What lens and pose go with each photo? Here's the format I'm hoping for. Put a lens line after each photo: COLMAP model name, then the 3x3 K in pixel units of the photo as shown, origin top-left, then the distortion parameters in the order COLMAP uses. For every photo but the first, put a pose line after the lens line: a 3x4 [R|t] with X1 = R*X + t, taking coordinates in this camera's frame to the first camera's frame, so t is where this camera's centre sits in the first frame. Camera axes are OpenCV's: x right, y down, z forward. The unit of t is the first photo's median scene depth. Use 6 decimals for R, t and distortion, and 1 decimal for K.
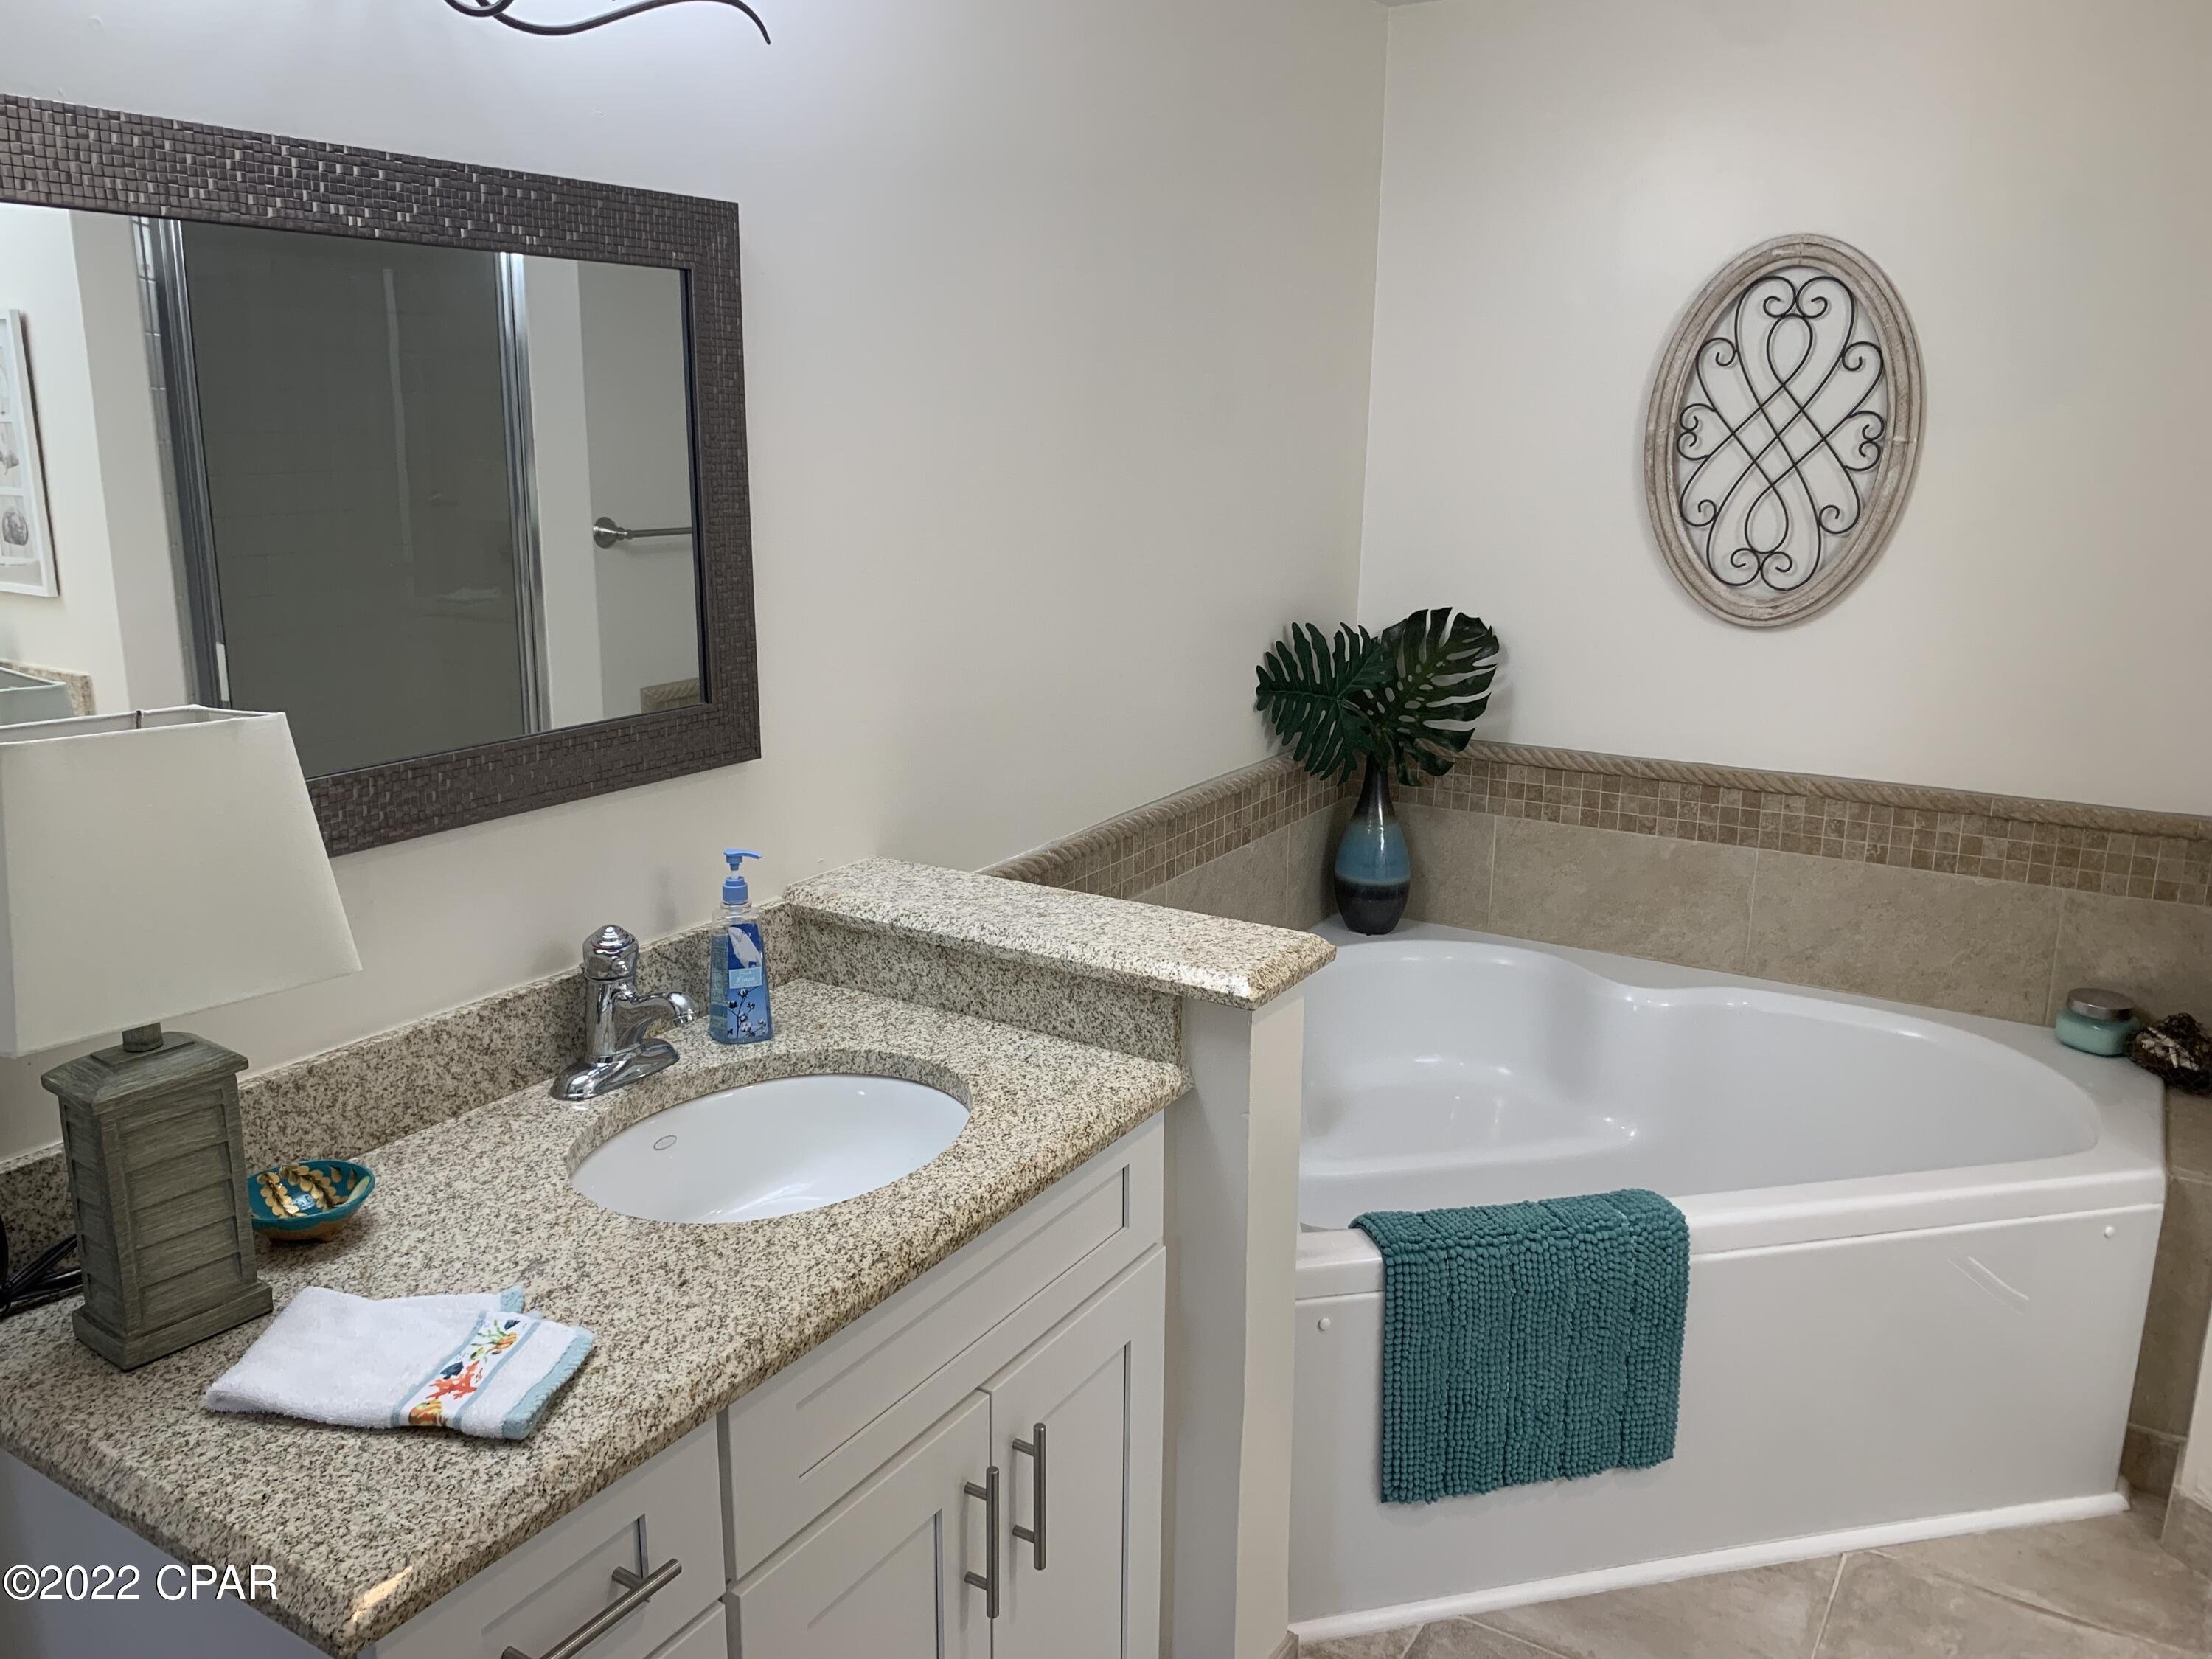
lens RADIAL K [[1644.1, 0, 1106.0], [0, 1644.1, 829.5], [0, 0, 1]] dist [-0.000613, -0.003719]
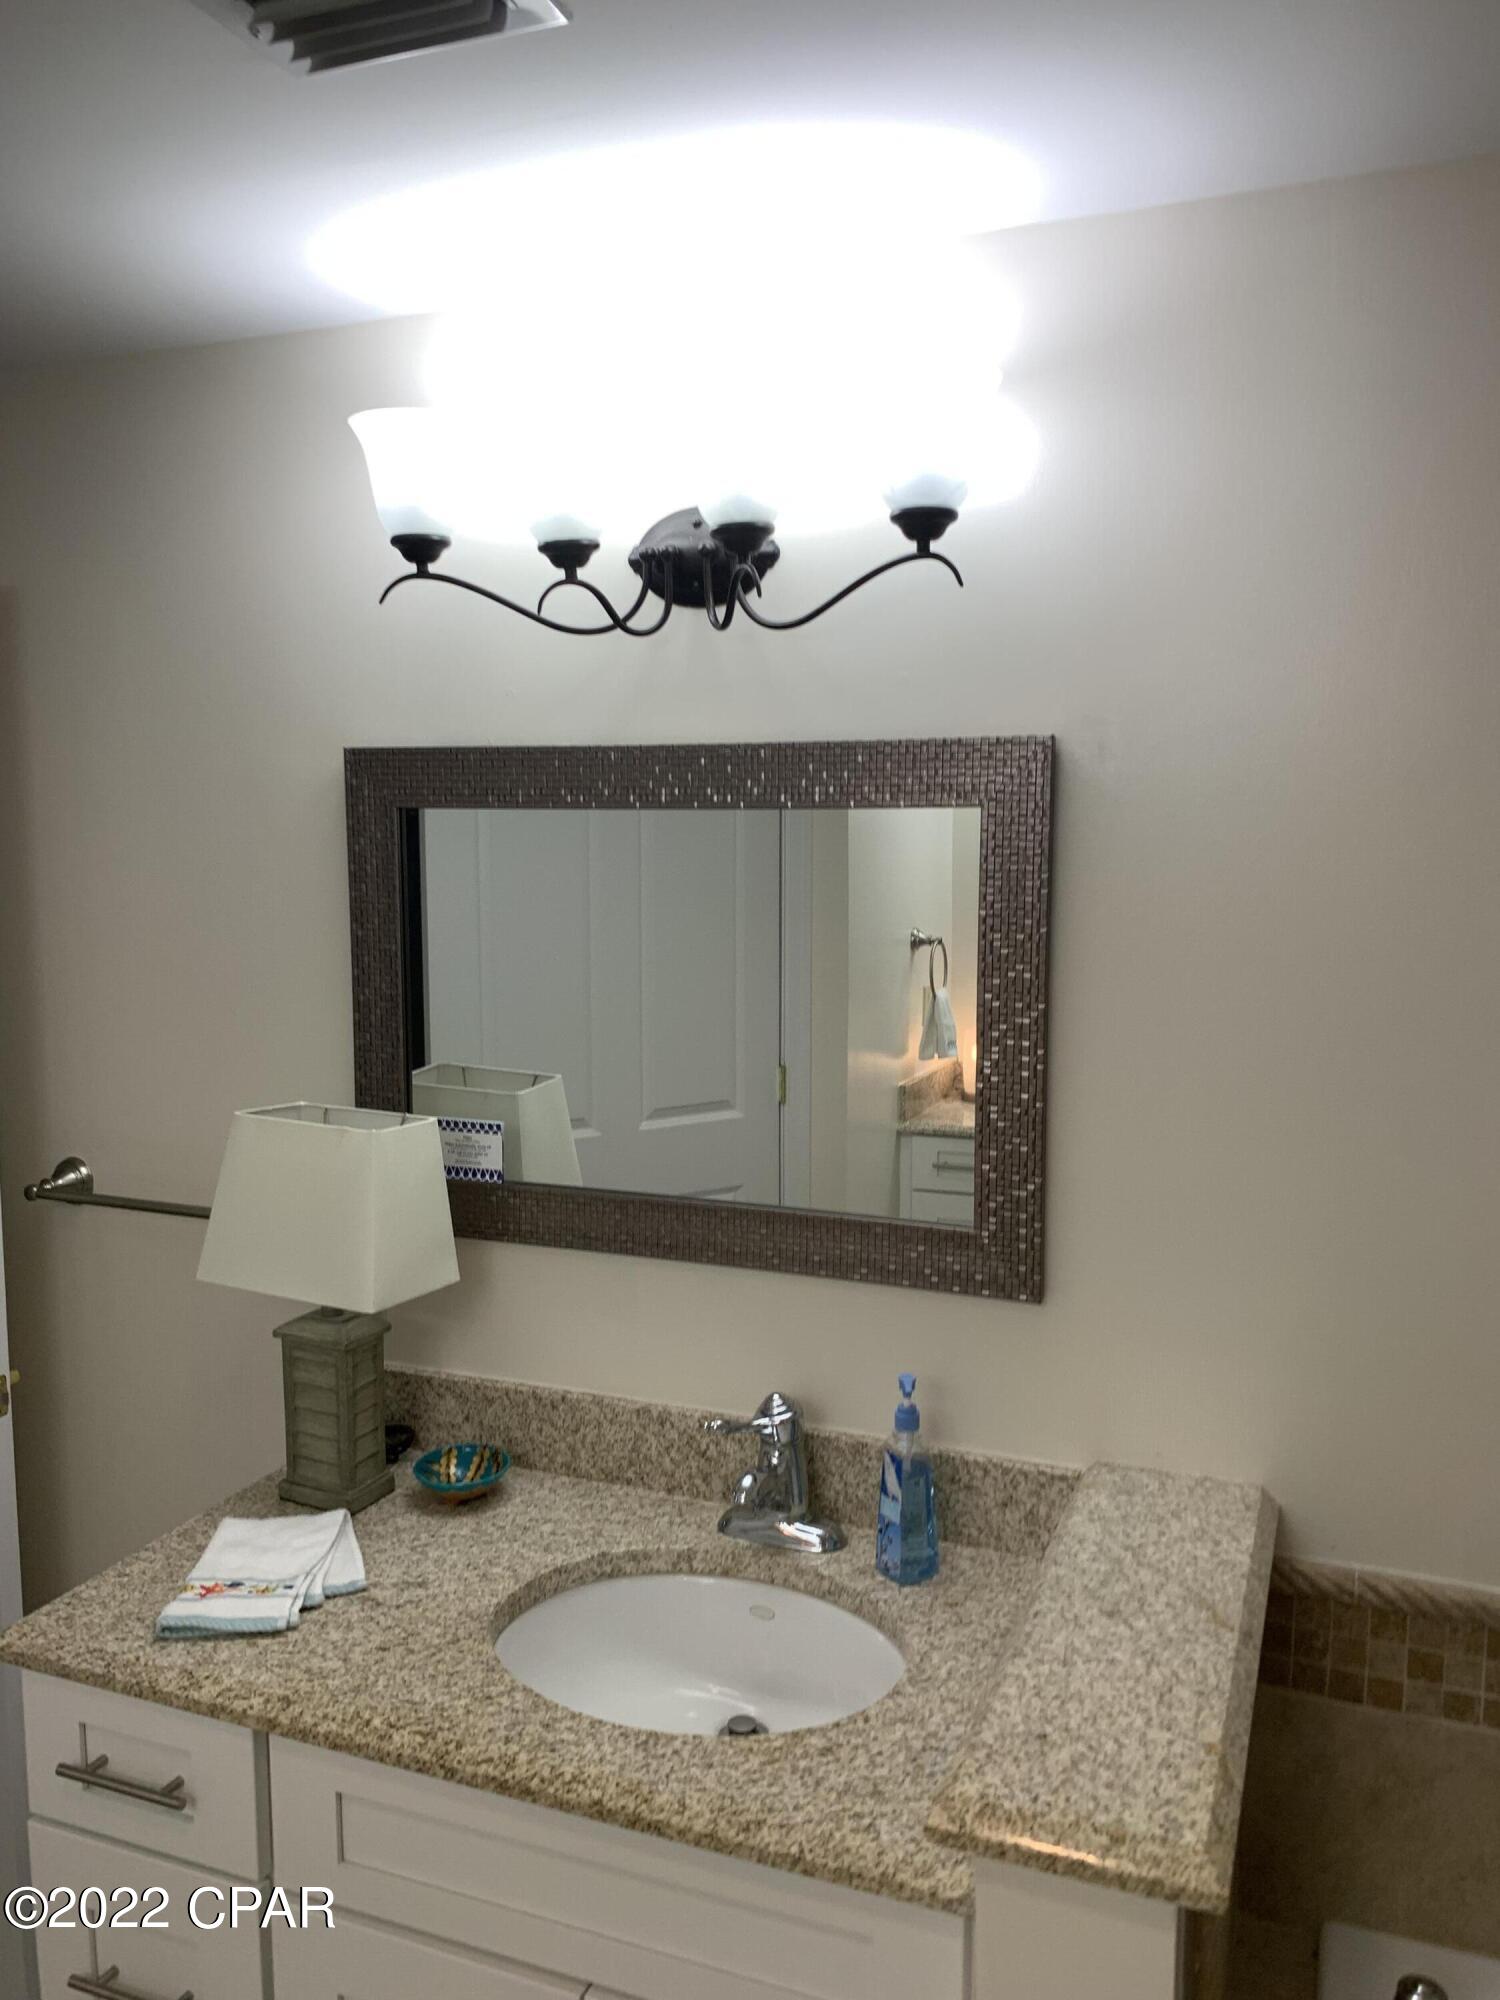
lens RADIAL K [[1556.5, 0, 750.0], [0, 1556.5, 1000.0], [0, 0, 1]] dist [0.018041, 0.001191]
pose [[0.172726, 0.102997, -0.979570, 0.779268], [-0.234990, 0.970109, 0.060566, -0.290361], [0.956528, 0.219727, 0.191766, 0.821945]]
